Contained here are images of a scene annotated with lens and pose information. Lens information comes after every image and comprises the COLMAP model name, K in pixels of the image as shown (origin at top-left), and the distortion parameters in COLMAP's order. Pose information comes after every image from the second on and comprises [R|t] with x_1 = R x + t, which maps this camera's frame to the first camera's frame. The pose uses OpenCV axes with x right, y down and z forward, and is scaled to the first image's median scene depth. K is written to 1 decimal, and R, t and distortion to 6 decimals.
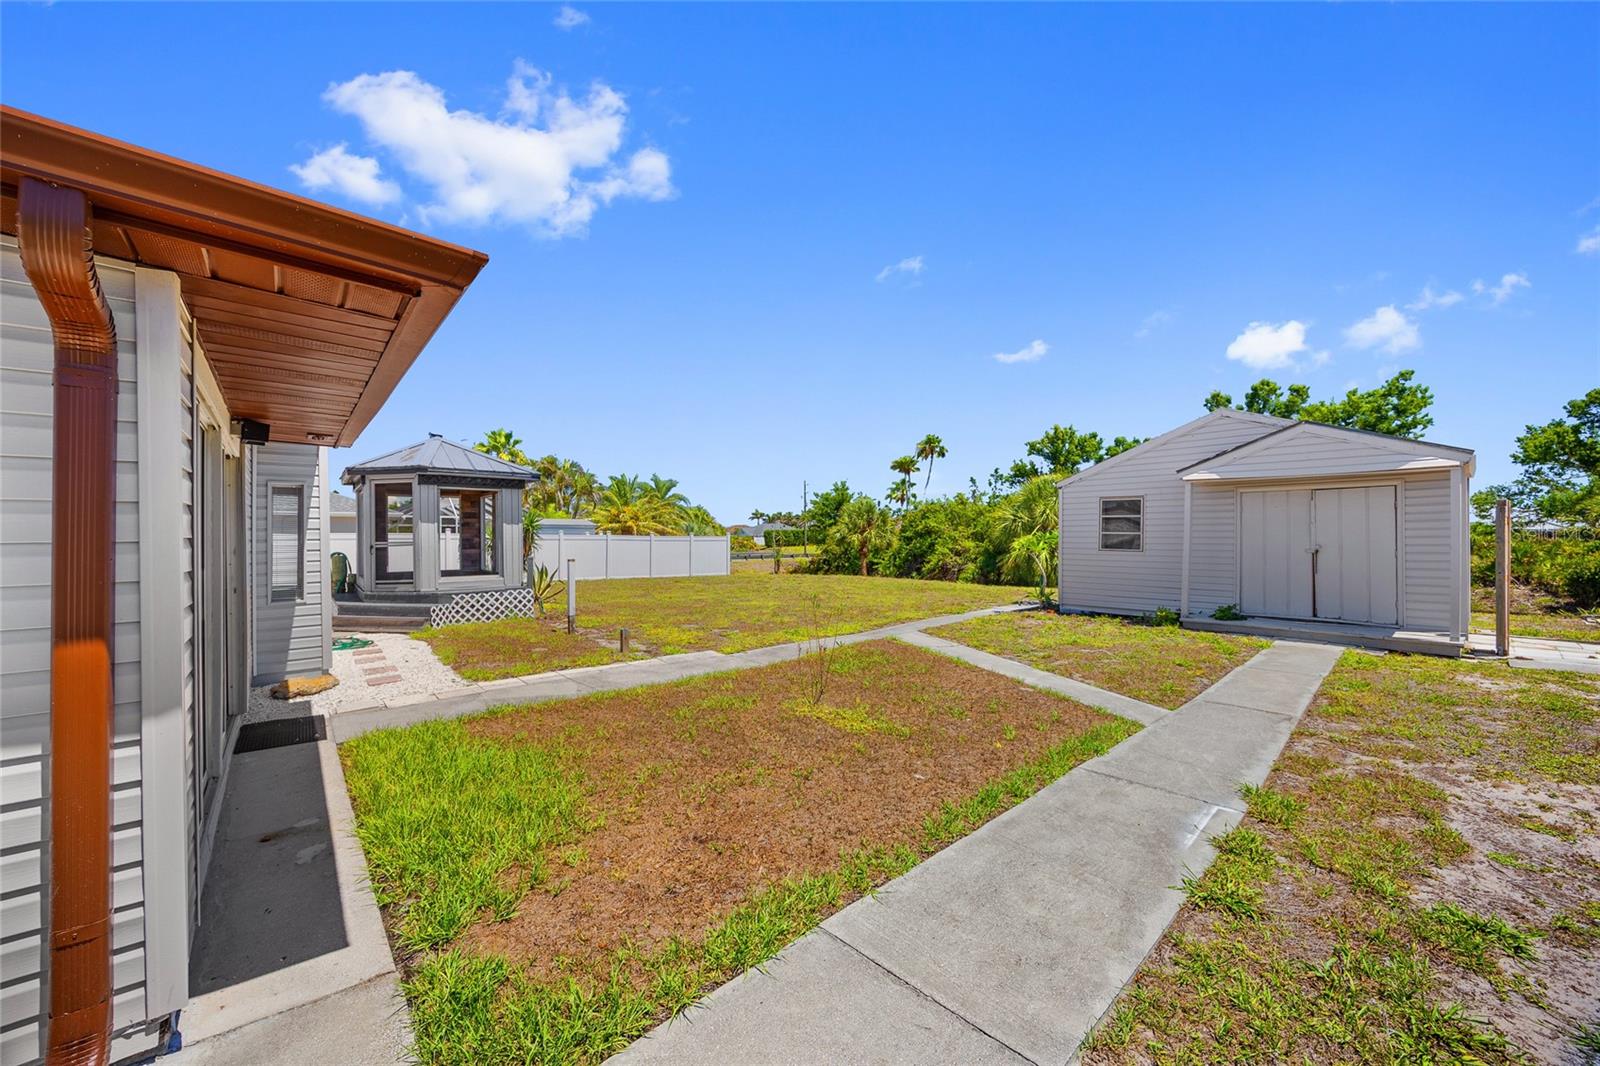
lens RADIAL K [[592.4, 0, 807.7], [0, 592.4, 541.5], [0, 0, 1]] dist [0.001046, 0.000235]
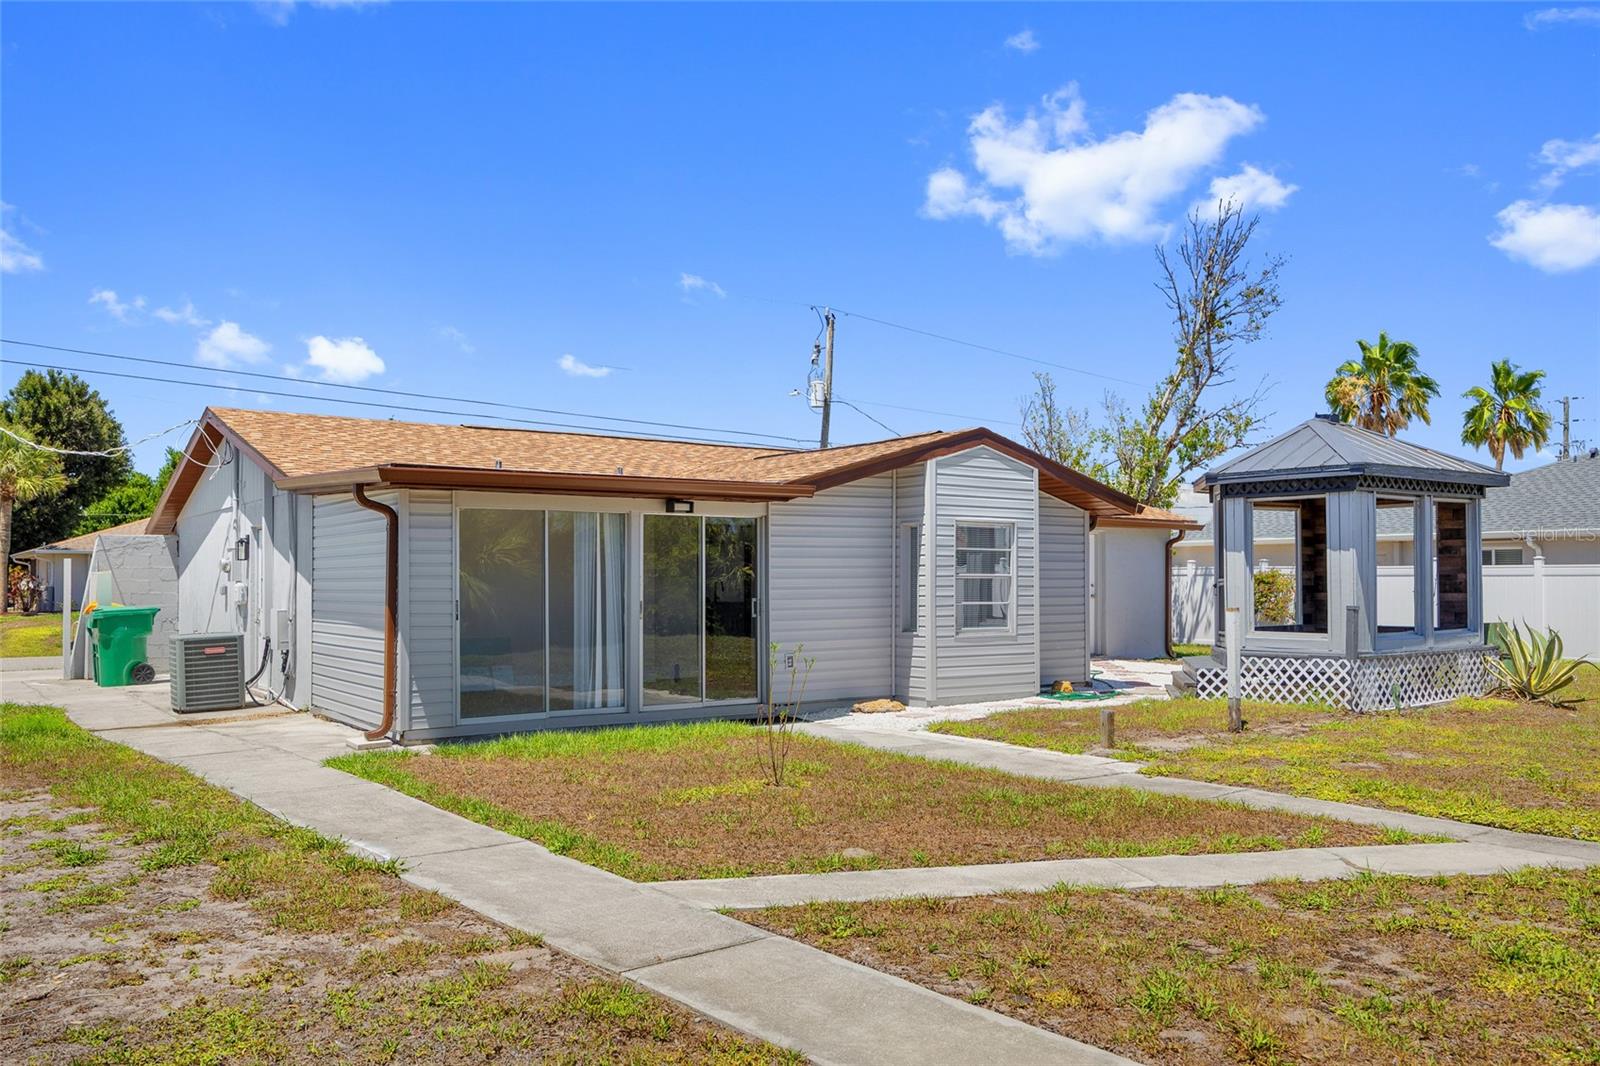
lens RADIAL K [[1268.7, 0, 800.9], [0, 1268.7, 539.2], [0, 0, 1]] dist [-0.001548, -0.003222]
pose [[-0.090090, -0.030206, -0.995476, 0.861684], [-0.004081, 0.999543, -0.029960, 0.000504], [0.995925, 0.001363, -0.090172, 0.595123]]
